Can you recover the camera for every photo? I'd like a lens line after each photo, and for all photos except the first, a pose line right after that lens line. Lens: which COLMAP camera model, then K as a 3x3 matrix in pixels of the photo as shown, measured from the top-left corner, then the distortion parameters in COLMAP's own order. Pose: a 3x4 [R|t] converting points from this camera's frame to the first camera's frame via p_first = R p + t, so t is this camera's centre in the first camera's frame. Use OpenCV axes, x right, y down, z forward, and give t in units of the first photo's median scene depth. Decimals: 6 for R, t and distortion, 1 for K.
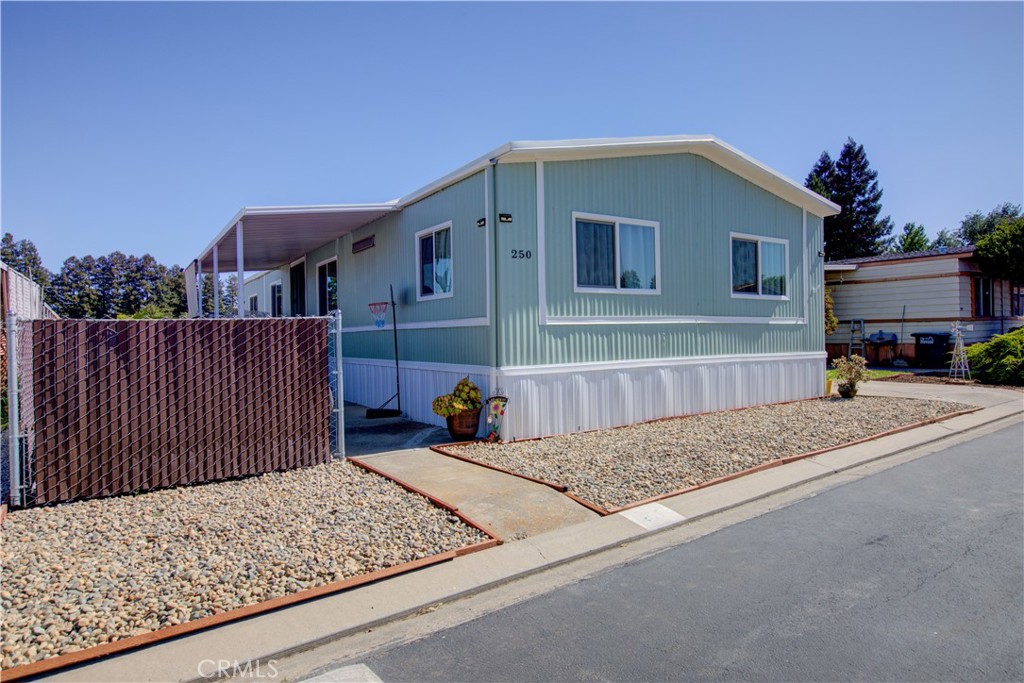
lens RADIAL K [[588.9, 0, 516.2], [0, 588.9, 344.1], [0, 0, 1]] dist [-0.026432, 0.000657]
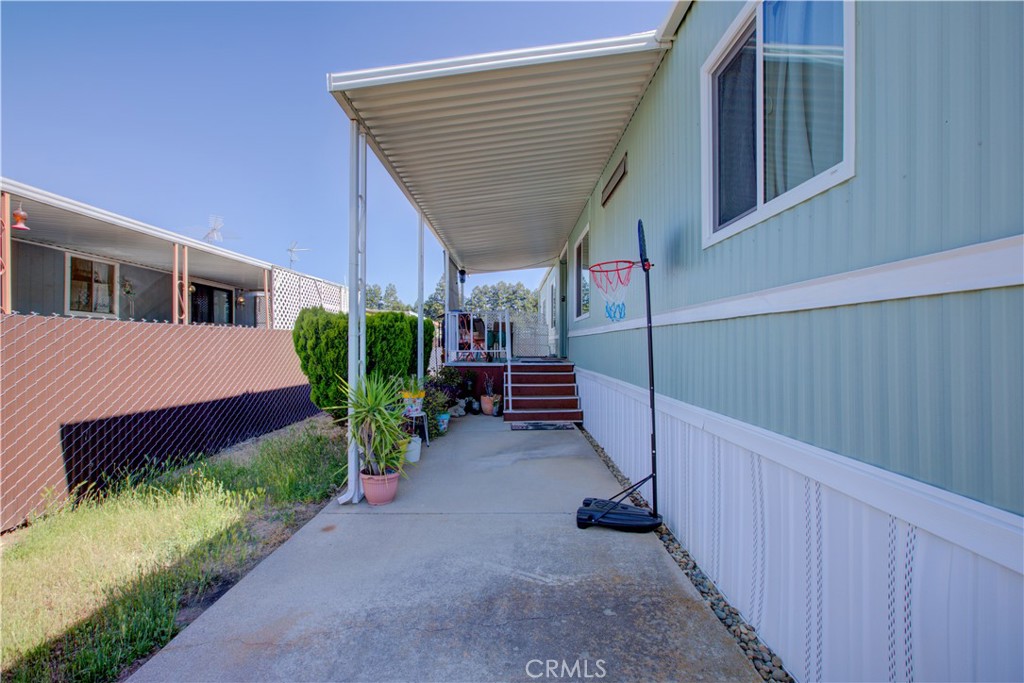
lens RADIAL K [[474.2, 0, 511.1], [0, 474.2, 342.9], [0, 0, 1]] dist [-0.012439, 0.003108]
pose [[0.835758, 0.017669, -0.548814, -0.114779], [-0.022716, 0.999739, -0.002405, -0.010957], [0.548629, 0.014477, 0.835941, 0.749117]]
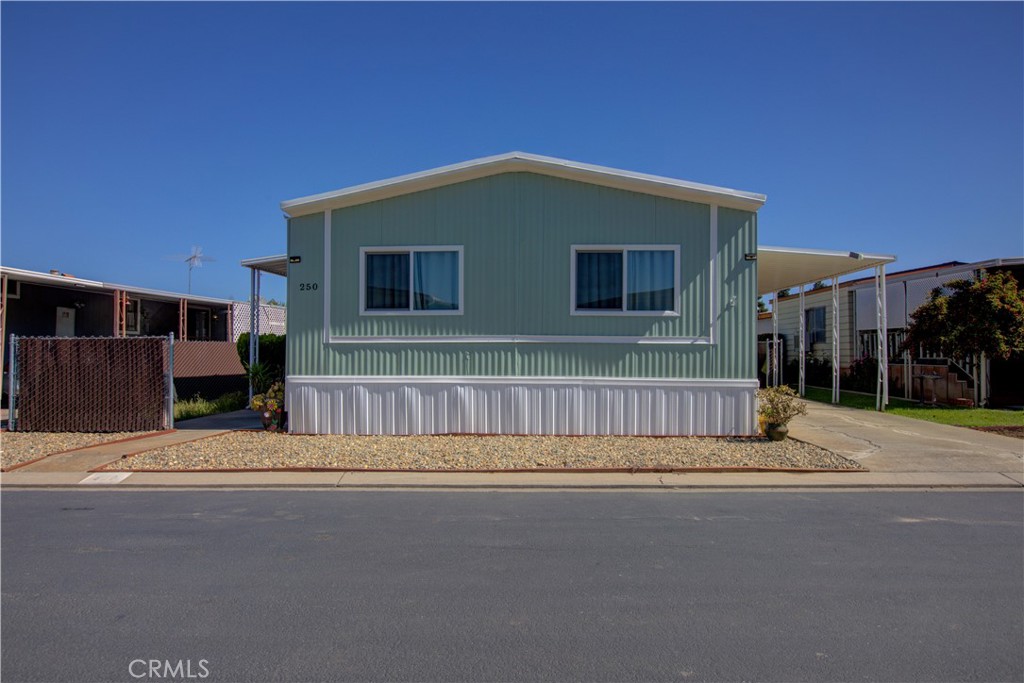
lens RADIAL K [[588.9, 0, 514.9], [0, 588.9, 344.5], [0, 0, 1]] dist [-0.026432, 0.000657]
pose [[0.806960, 0.013746, -0.590445, 0.965126], [-0.024356, 0.999653, -0.010015, -0.023831], [0.590103, 0.022463, 0.807015, 0.217243]]
